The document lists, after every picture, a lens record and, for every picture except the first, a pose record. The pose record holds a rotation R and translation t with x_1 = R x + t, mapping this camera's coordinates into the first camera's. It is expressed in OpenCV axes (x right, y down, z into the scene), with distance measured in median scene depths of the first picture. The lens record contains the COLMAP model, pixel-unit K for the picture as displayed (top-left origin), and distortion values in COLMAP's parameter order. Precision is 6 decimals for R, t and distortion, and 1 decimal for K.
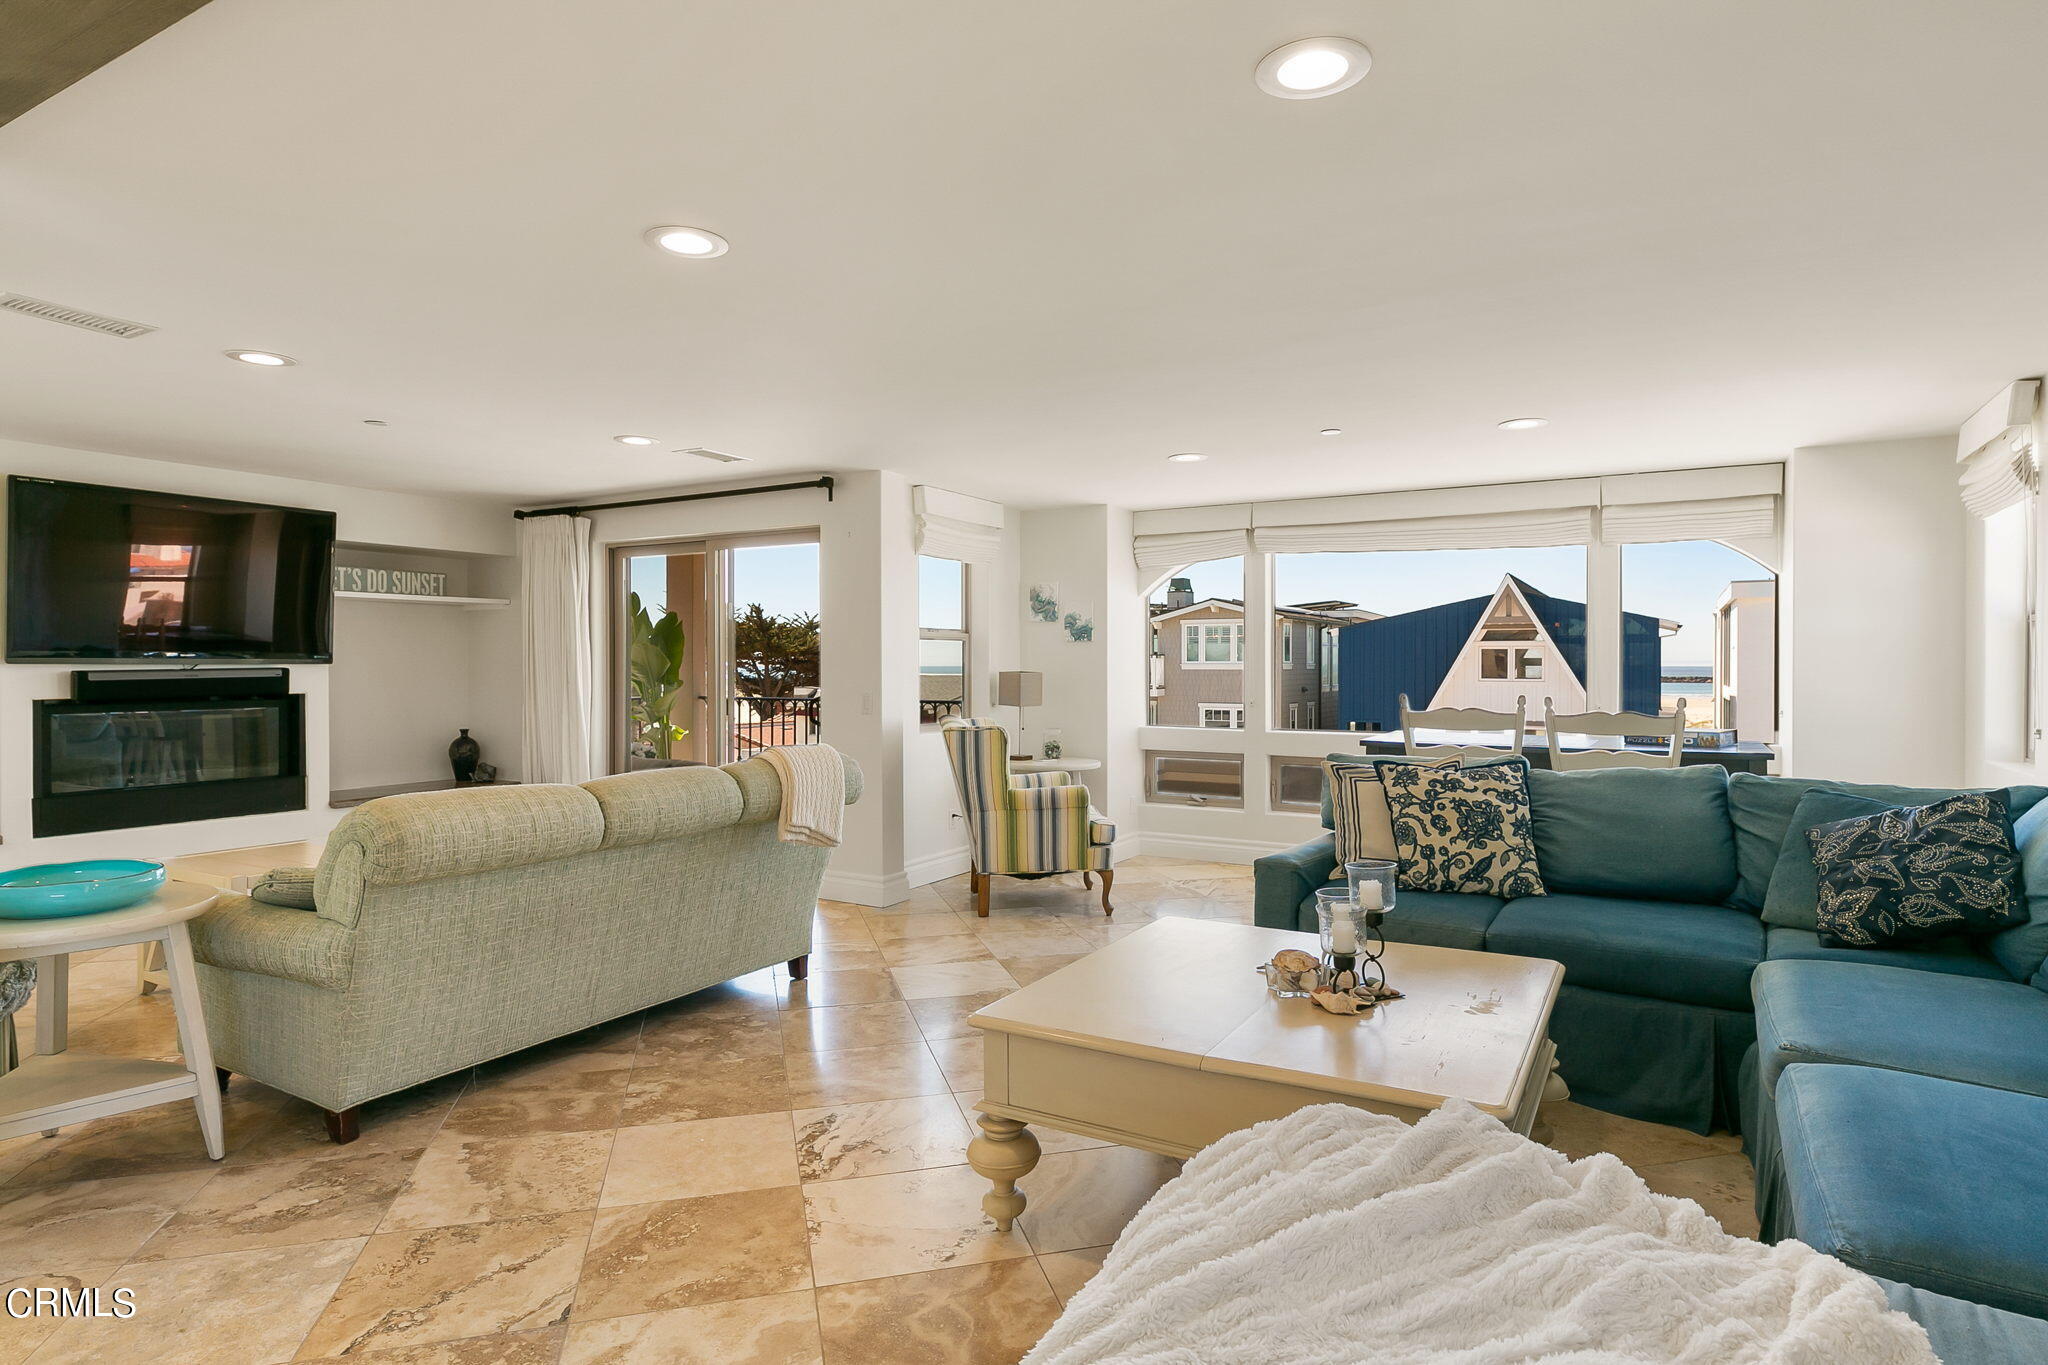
lens RADIAL K [[1098.8, 0, 1030.3], [0, 1098.8, 674.2], [0, 0, 1]] dist [0.003332, -0.001501]
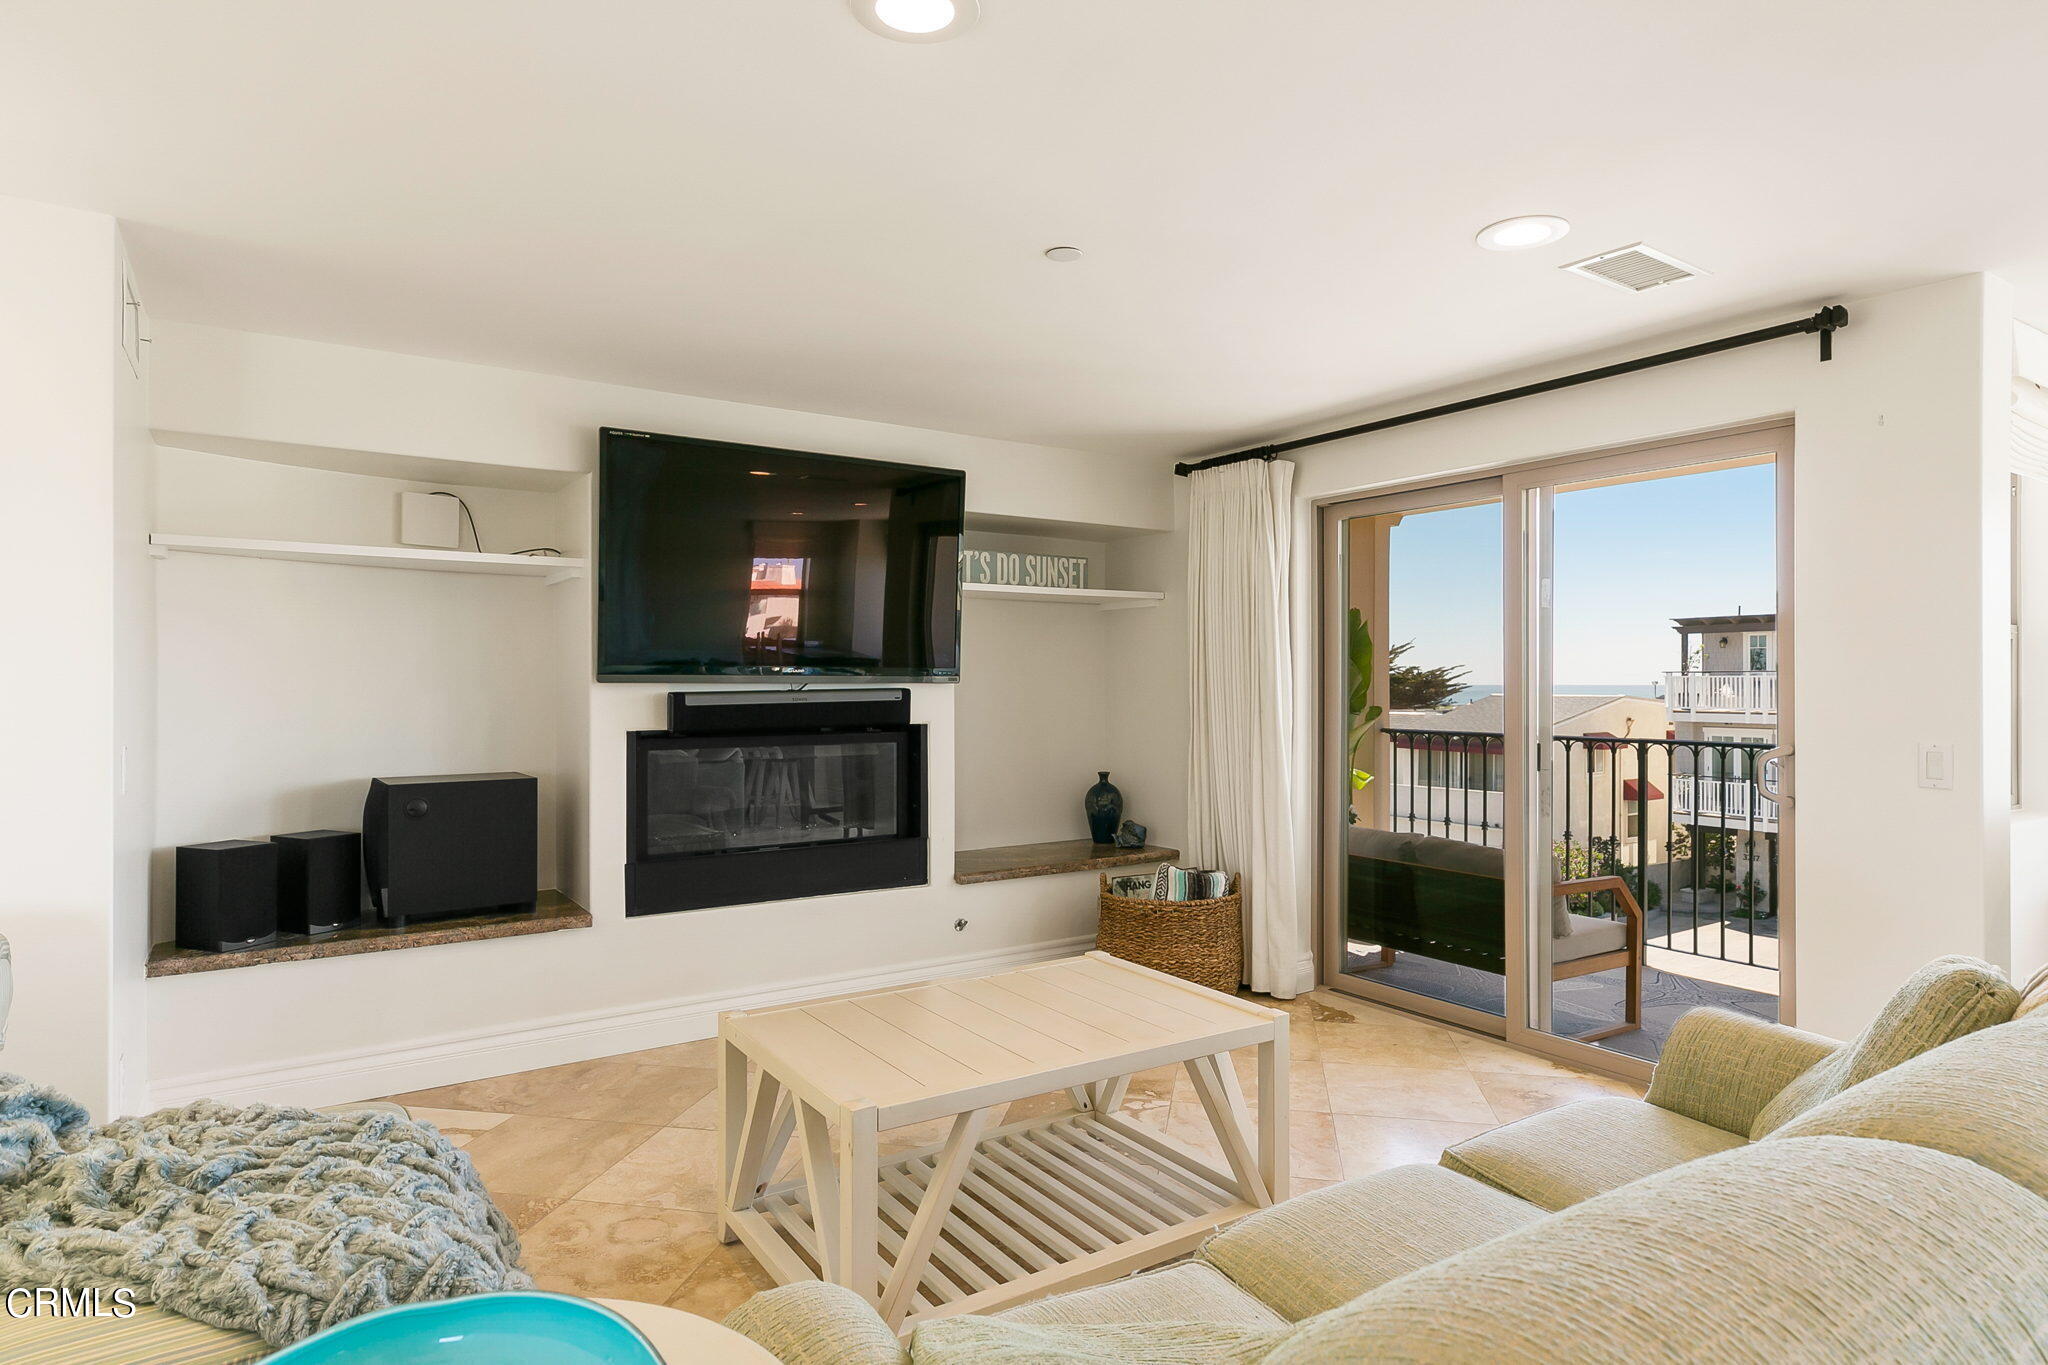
lens RADIAL K [[1098.8, 0, 1015.9], [0, 1098.8, 682.9], [0, 0, 1]] dist [0.003332, -0.001501]
pose [[0.893709, 0.001269, -0.448646, -0.278555], [-0.004912, 0.999964, -0.006956, -0.004421], [0.448621, 0.008420, 0.893682, 0.373788]]
